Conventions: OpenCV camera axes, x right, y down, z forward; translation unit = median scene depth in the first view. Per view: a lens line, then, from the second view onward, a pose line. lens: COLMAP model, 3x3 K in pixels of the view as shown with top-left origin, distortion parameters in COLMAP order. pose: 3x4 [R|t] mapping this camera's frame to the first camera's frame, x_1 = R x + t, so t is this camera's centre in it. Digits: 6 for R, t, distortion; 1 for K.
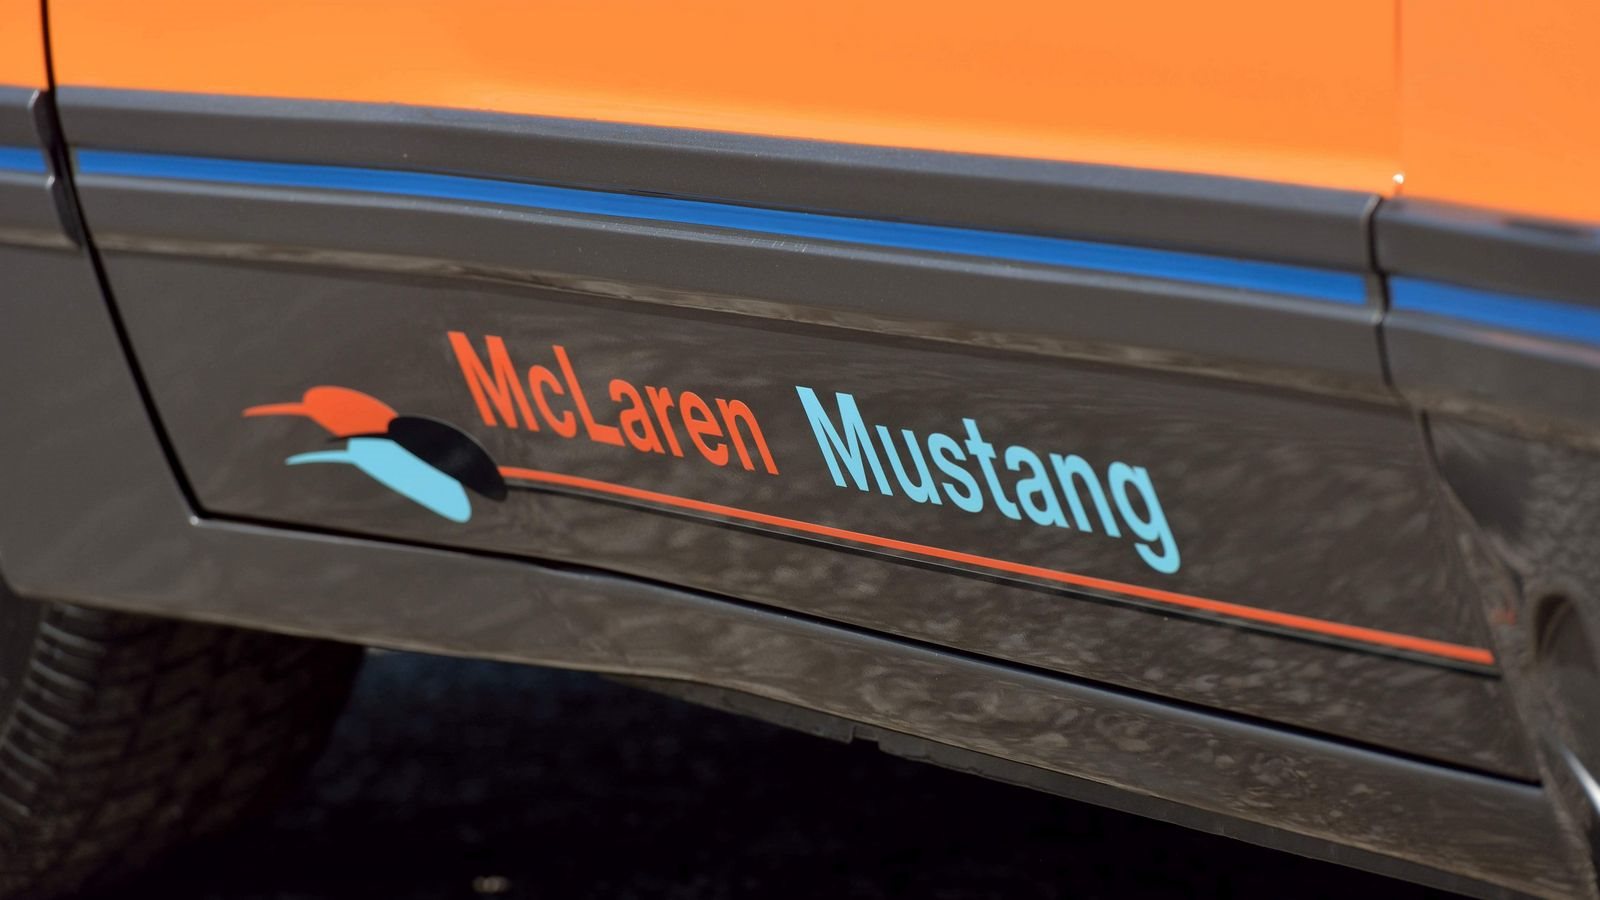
lens RADIAL K [[8745.7, 0, 800.0], [0, 8745.7, 450.0], [0, 0, 1]] dist [2.530035, -18.612373]
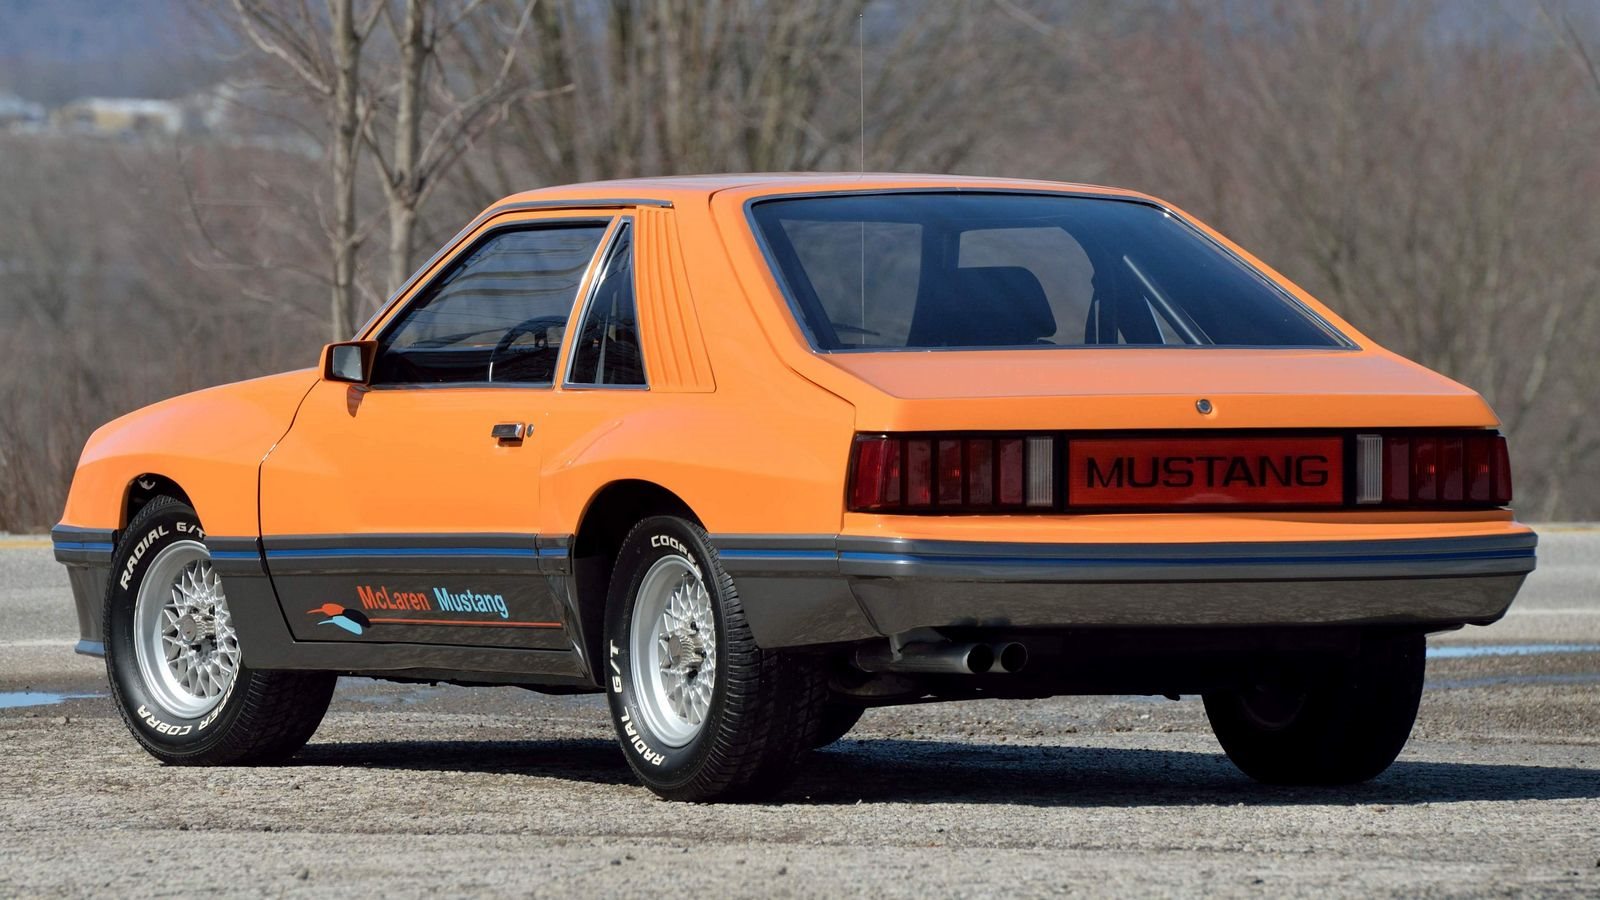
lens RADIAL K [[9773.6, 0, 800.0], [0, 9773.6, 450.0], [0, 0, 1]] dist [1.568228, -20.018470]
pose [[0.999989, -0.001168, 0.004571, 0.155584], [0.001545, 0.996526, -0.083263, 0.322317], [-0.004458, 0.083269, 0.996517, -3.806128]]
